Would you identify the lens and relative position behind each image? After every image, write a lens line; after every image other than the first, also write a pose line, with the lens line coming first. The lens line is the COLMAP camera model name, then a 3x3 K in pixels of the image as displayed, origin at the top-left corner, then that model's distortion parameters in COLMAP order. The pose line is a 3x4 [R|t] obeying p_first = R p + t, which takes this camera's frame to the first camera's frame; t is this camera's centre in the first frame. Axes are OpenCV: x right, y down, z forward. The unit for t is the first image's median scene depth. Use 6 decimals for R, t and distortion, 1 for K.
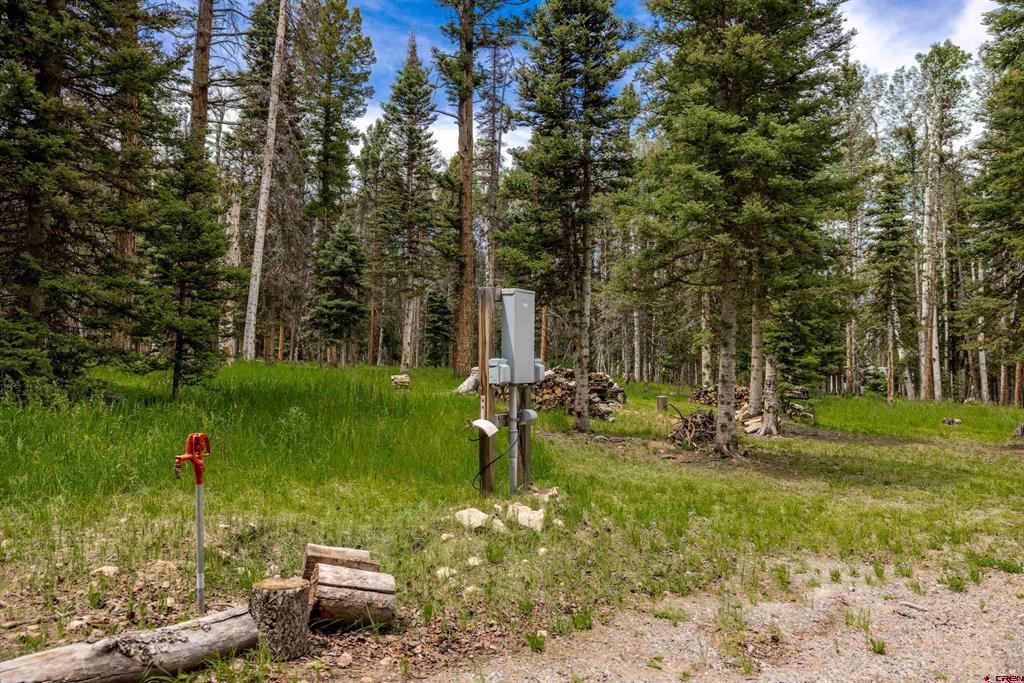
lens RADIAL K [[846.4, 0, 511.4], [0, 846.4, 343.3], [0, 0, 1]] dist [0.002167, 0.000034]
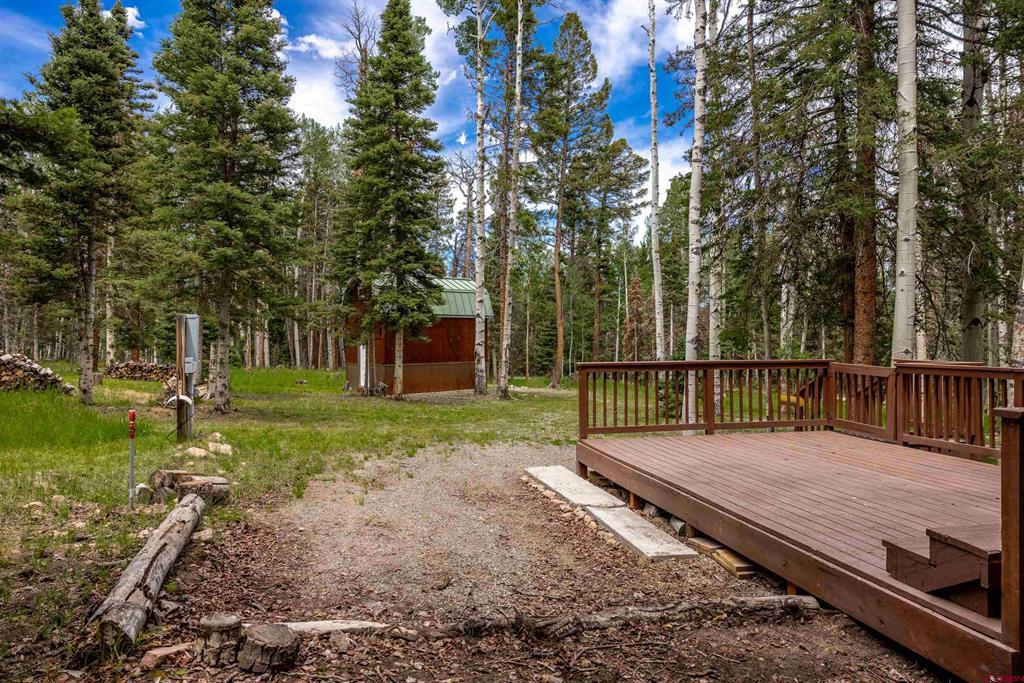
lens RADIAL K [[700.7, 0, 512.1], [0, 700.7, 340.4], [0, 0, 1]] dist [0.001291, 0.000444]
pose [[0.674904, -0.005265, 0.737887, -0.260078], [-0.015309, 0.999659, 0.021135, -0.023289], [-0.737747, -0.025561, 0.674593, -0.170371]]
